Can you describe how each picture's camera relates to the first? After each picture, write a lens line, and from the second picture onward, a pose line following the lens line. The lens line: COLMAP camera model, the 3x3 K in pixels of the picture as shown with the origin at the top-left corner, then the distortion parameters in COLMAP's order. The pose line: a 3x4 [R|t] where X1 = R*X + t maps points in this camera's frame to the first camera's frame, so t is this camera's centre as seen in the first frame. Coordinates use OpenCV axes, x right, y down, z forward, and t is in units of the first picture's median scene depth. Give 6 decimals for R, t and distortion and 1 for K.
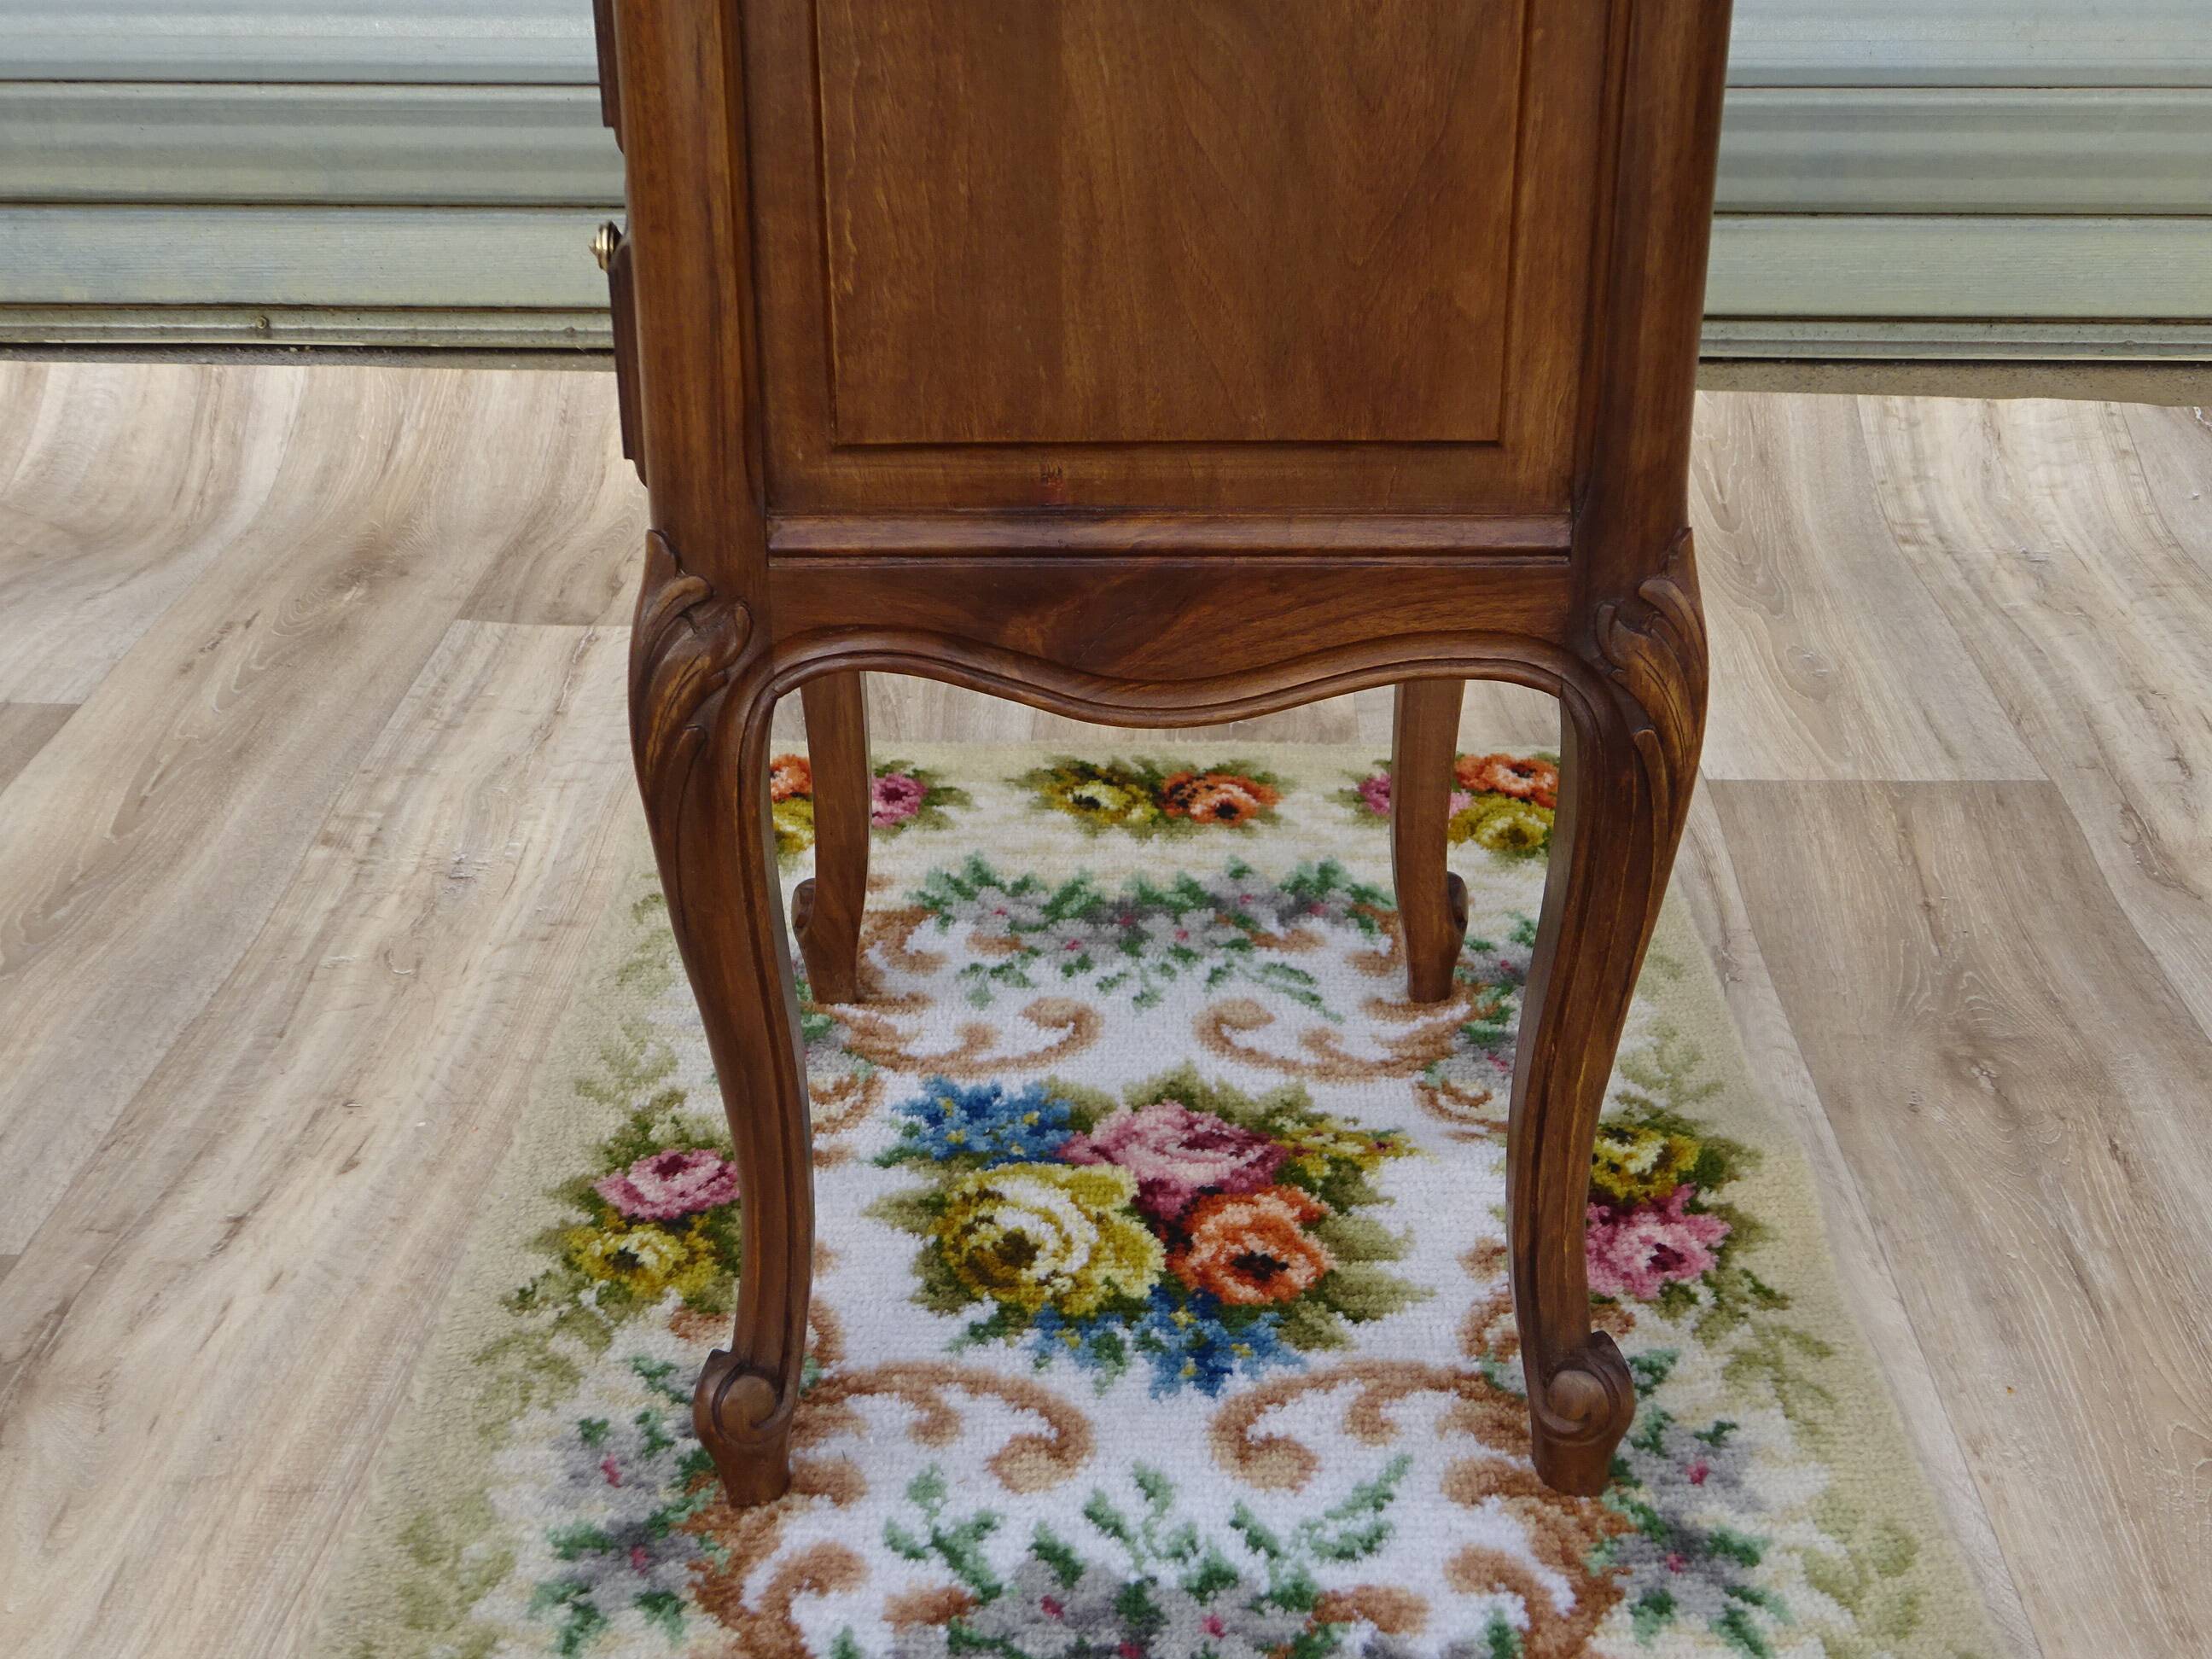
lens RADIAL K [[2660.0, 0, 1113.8], [0, 2660.0, 833.3], [0, 0, 1]] dist [0.008590, 0.056697]
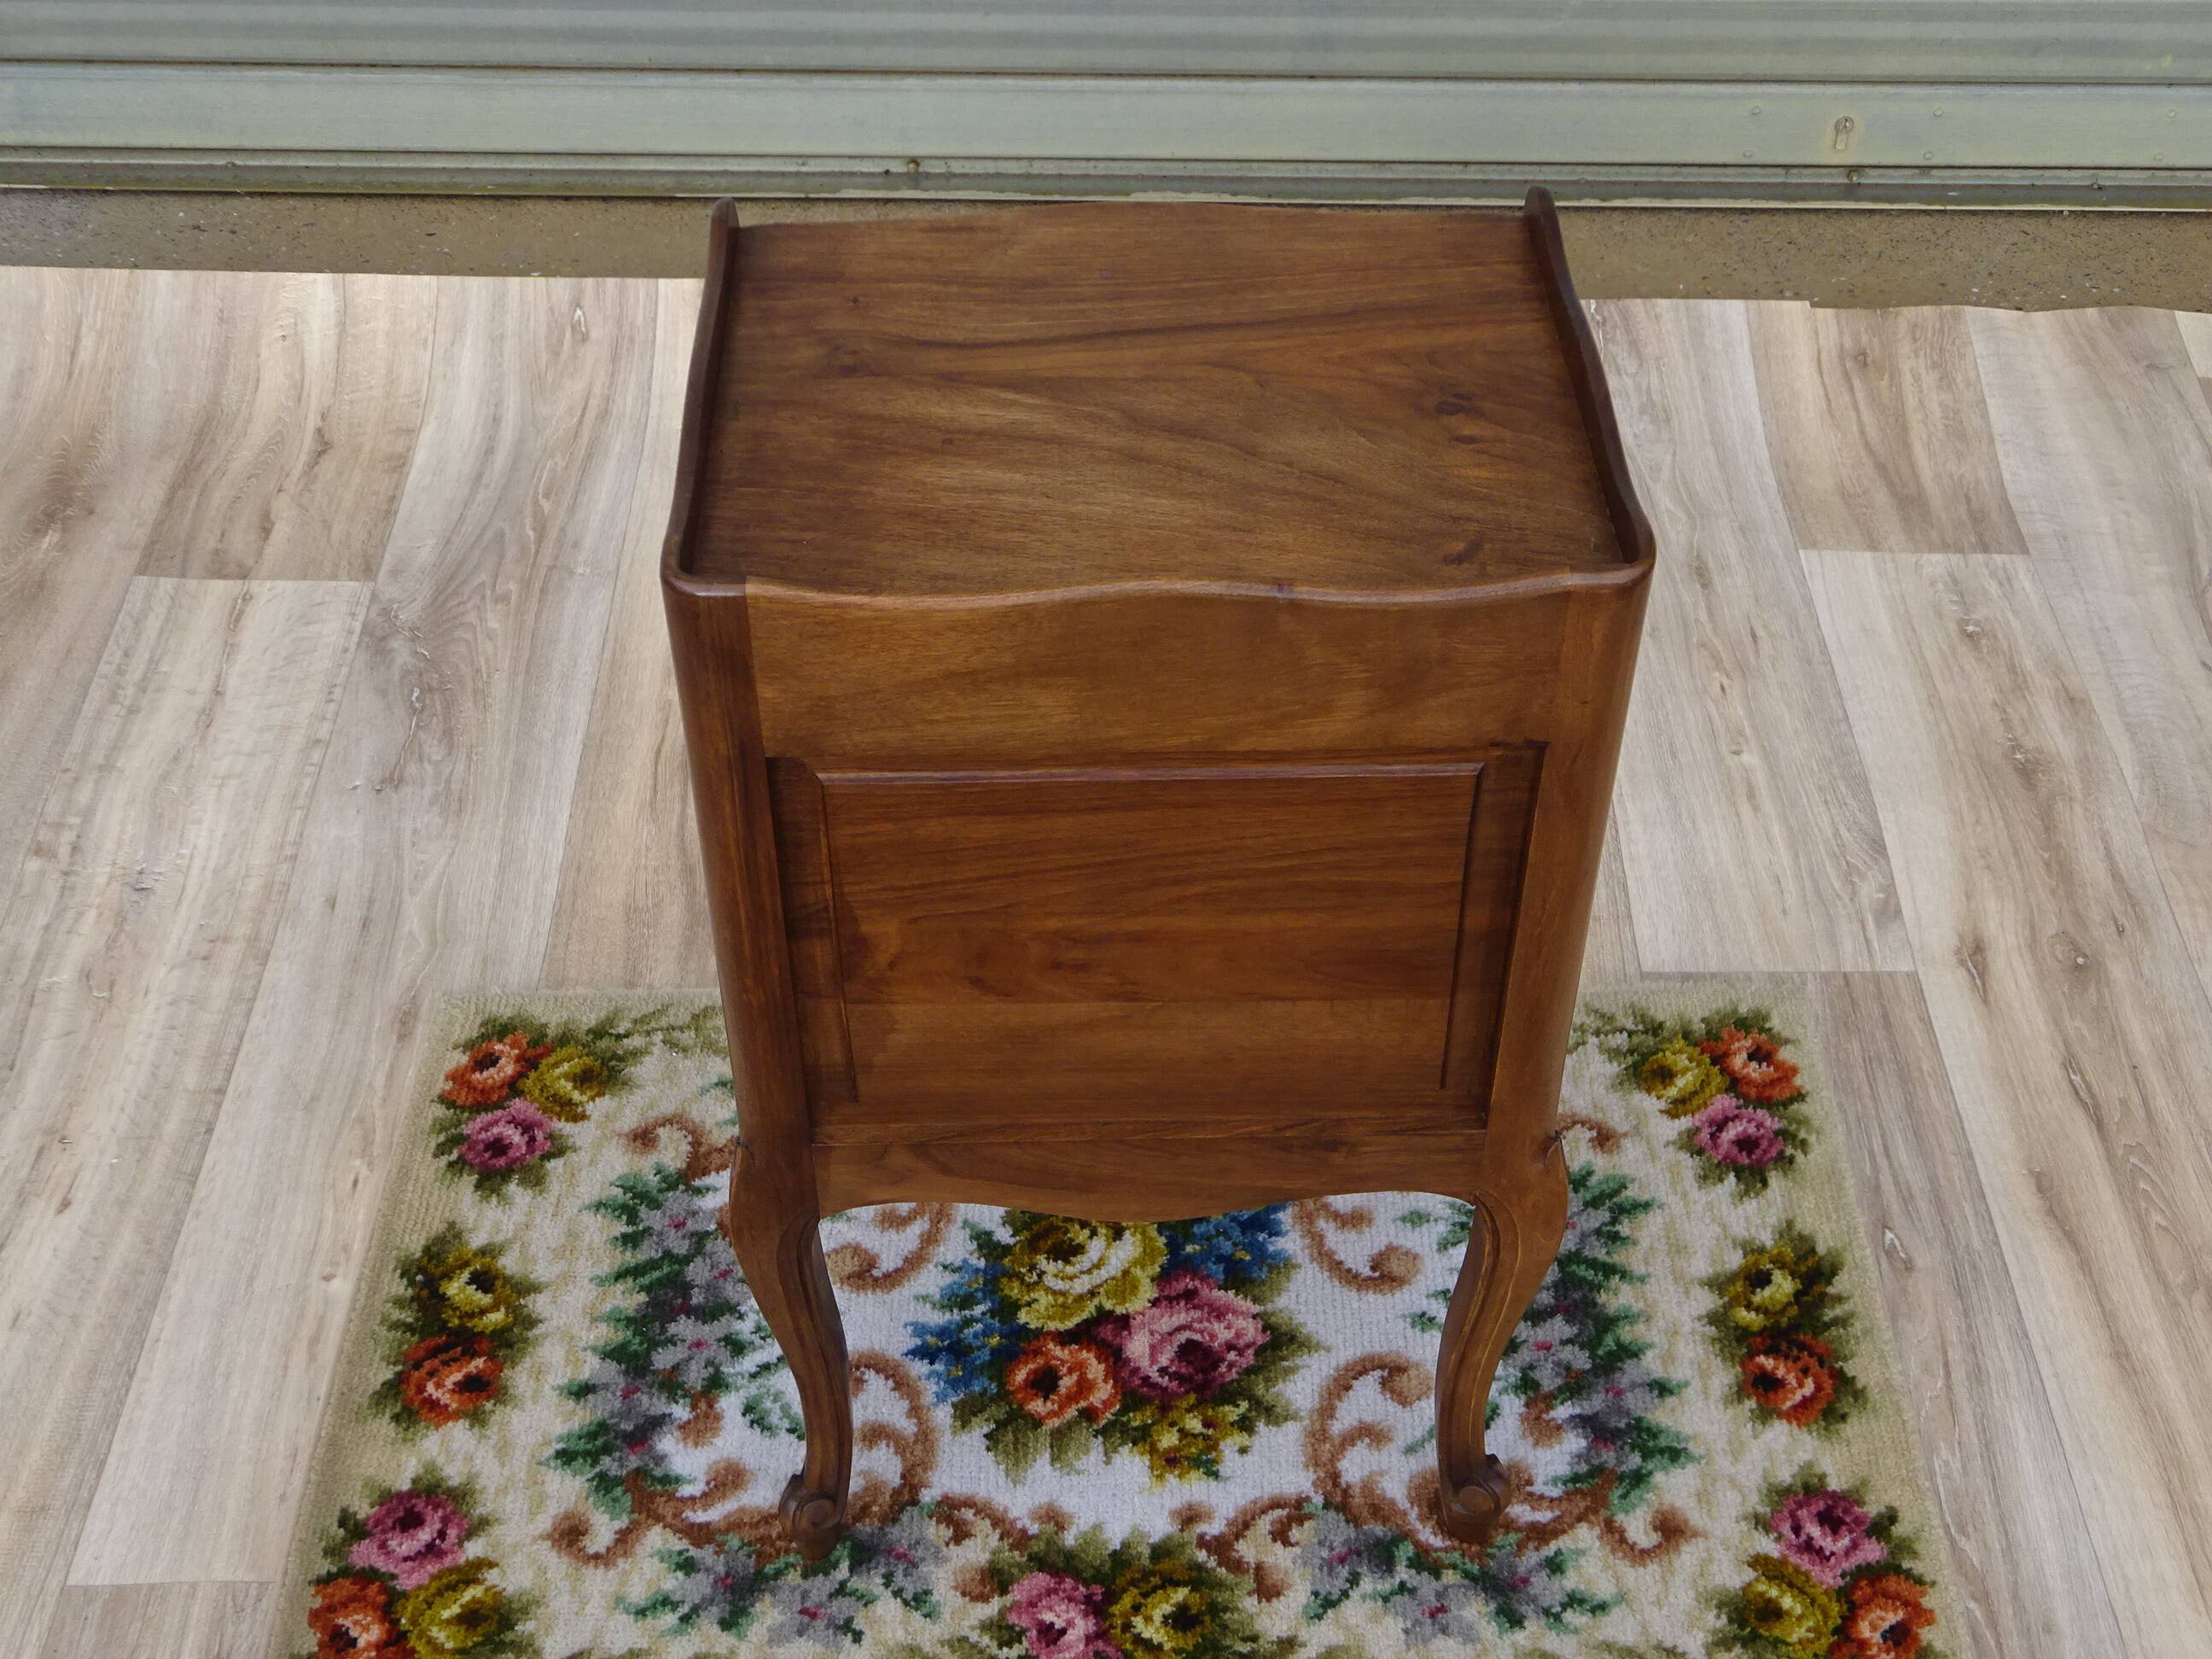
lens RADIAL K [[2648.0, 0, 1124.2], [0, 2648.0, 806.1], [0, 0, 1]] dist [0.003743, 0.065118]
pose [[0.998847, -0.018839, 0.044148, 0.202841], [0.004360, 0.951563, 0.307422, -0.462092], [-0.047801, -0.306876, 0.950548, -0.296794]]
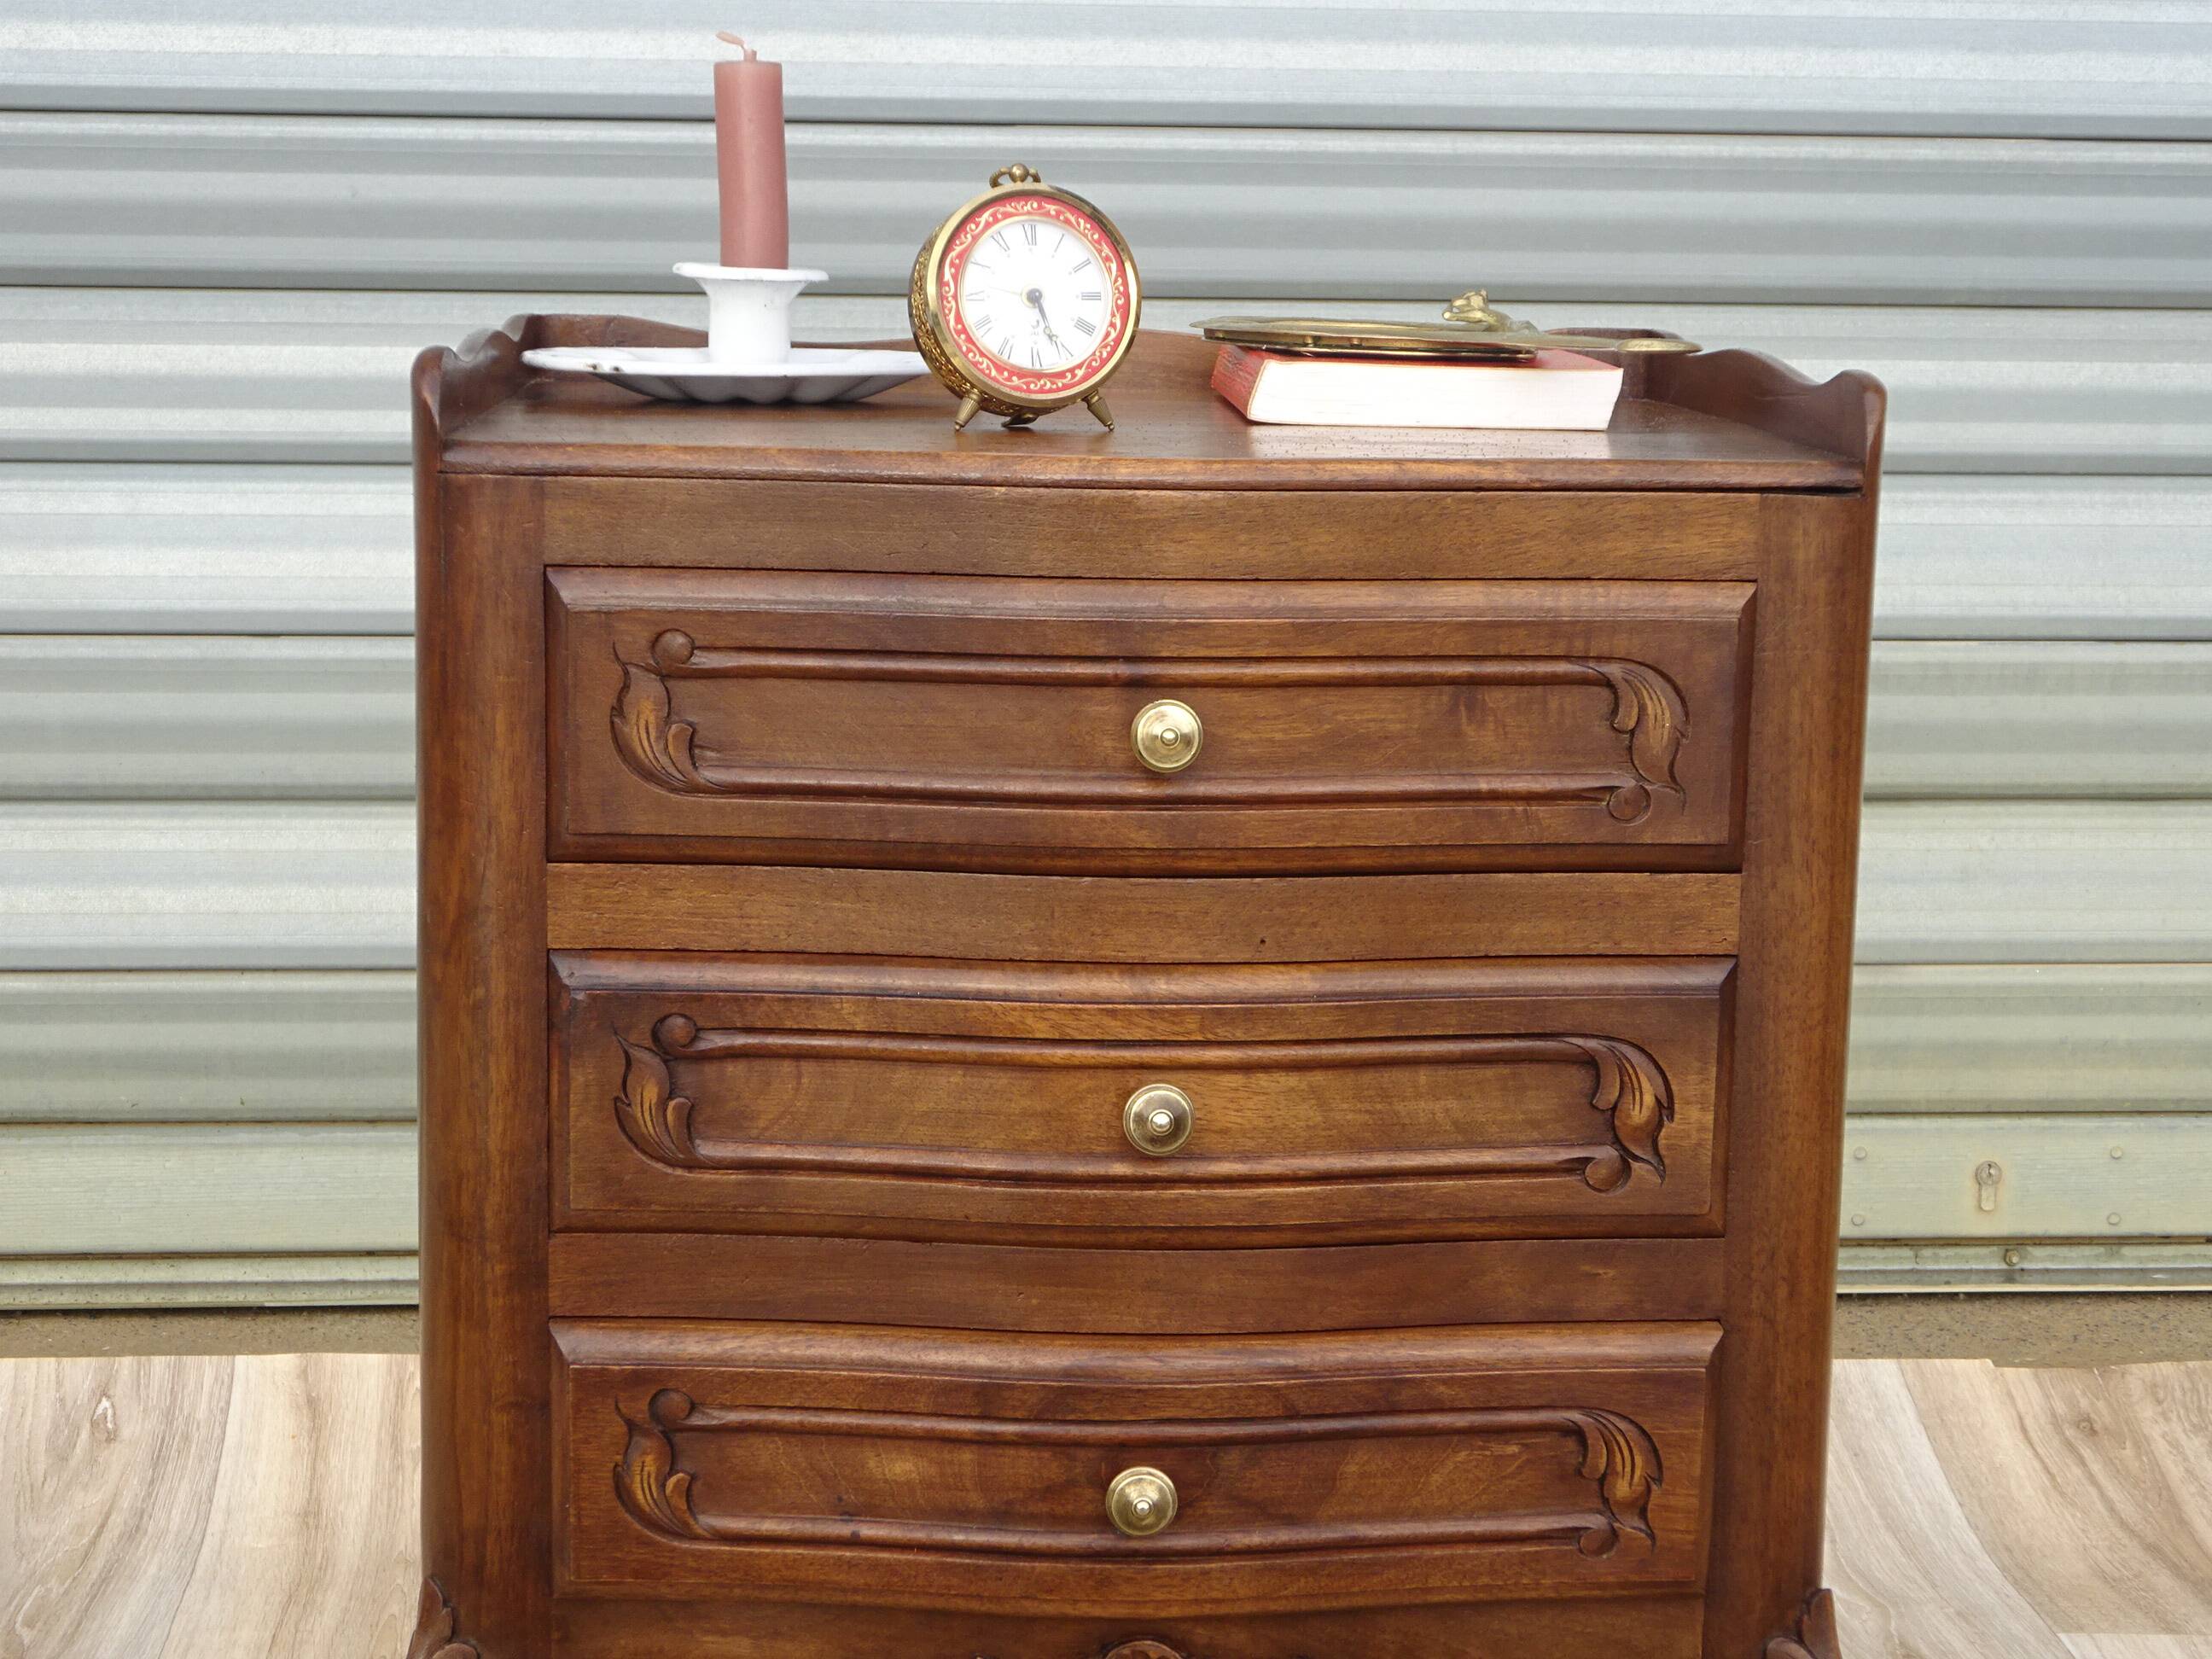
lens RADIAL K [[3792.1, 0, 1129.3], [0, 3792.1, 822.2], [0, 0, 1]] dist [-0.006788, 0.088147]
pose [[0.991748, -0.003284, 0.128157, 0.149677], [0.036955, 0.964560, -0.261261, -0.038157], [-0.122757, 0.263842, 0.956723, -0.157667]]
